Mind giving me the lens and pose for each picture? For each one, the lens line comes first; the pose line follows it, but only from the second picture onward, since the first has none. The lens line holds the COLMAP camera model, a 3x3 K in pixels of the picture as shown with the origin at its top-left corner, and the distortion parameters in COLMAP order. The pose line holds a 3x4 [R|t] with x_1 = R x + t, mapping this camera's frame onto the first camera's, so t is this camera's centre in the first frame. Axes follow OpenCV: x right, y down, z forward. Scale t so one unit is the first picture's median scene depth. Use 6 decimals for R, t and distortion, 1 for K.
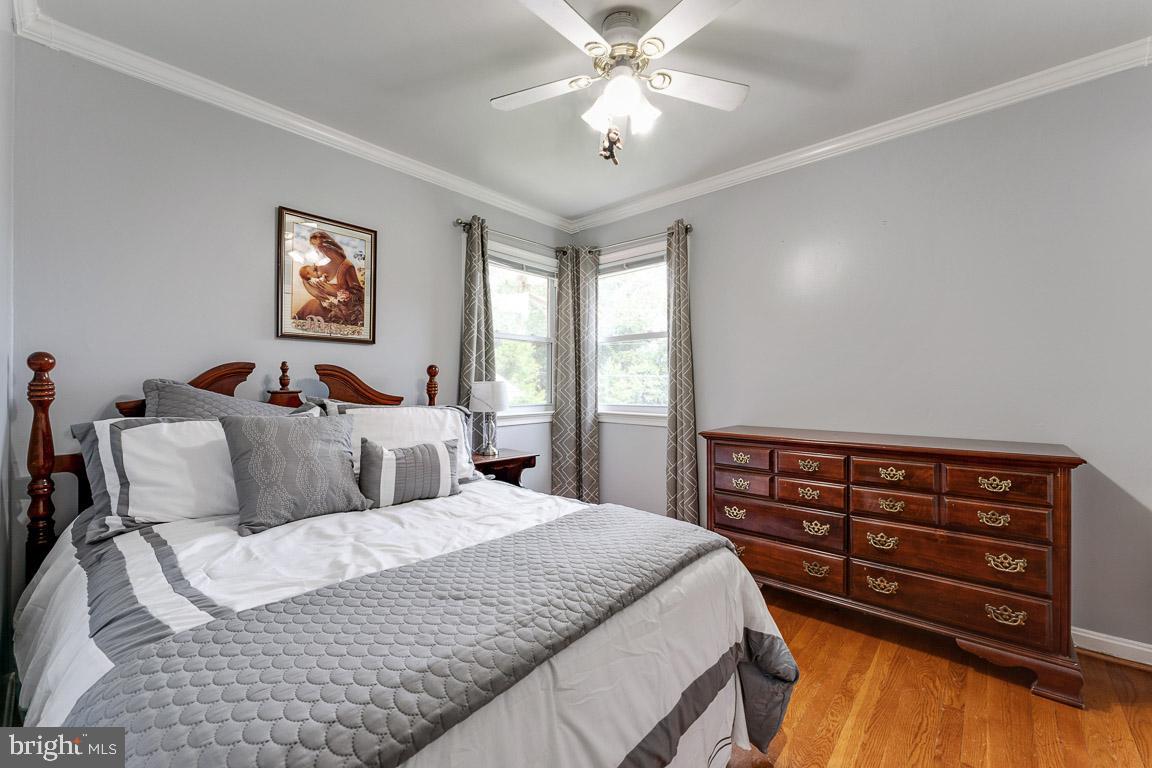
lens RADIAL K [[464.9, 0, 570.4], [0, 464.9, 382.1], [0, 0, 1]] dist [0.000516, 0.000066]
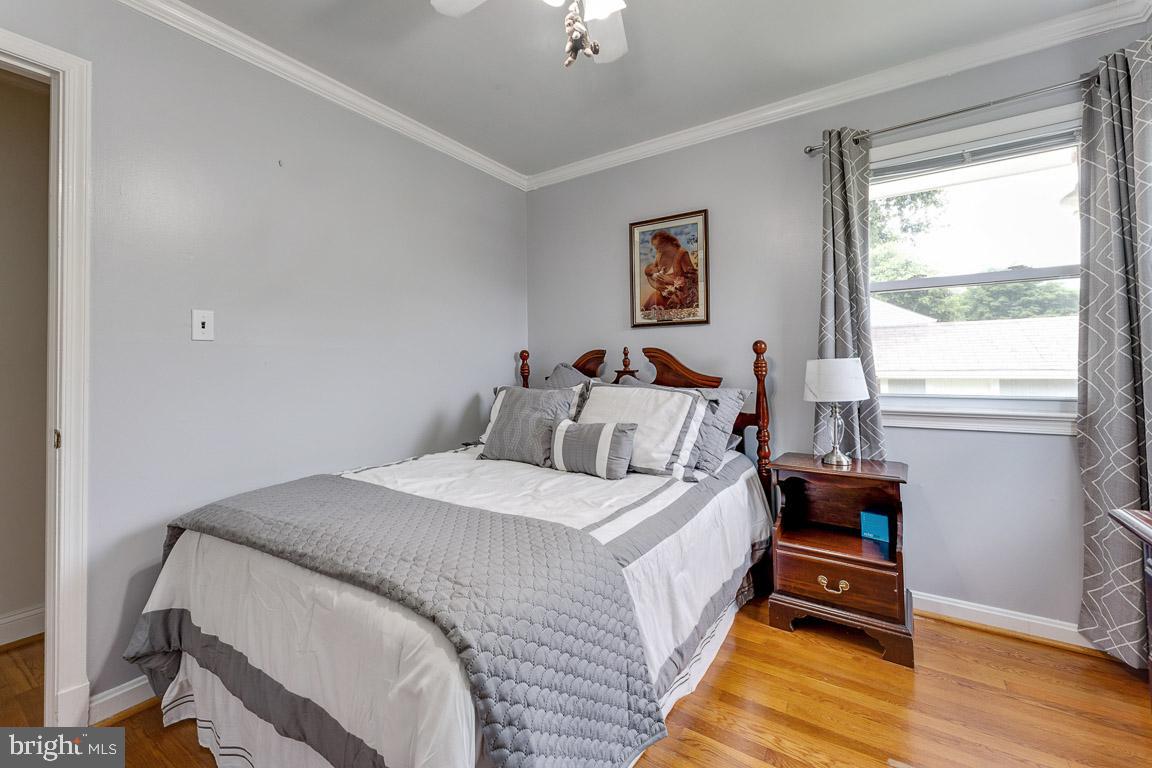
lens RADIAL K [[472.9, 0, 577.4], [0, 472.9, 352.0], [0, 0, 1]] dist [0.000885, 0.000019]
pose [[0.157258, -0.030065, -0.987100, 0.555915], [0.018204, 0.999455, -0.027541, 0.001517], [0.987390, -0.013638, 0.157720, 0.599717]]
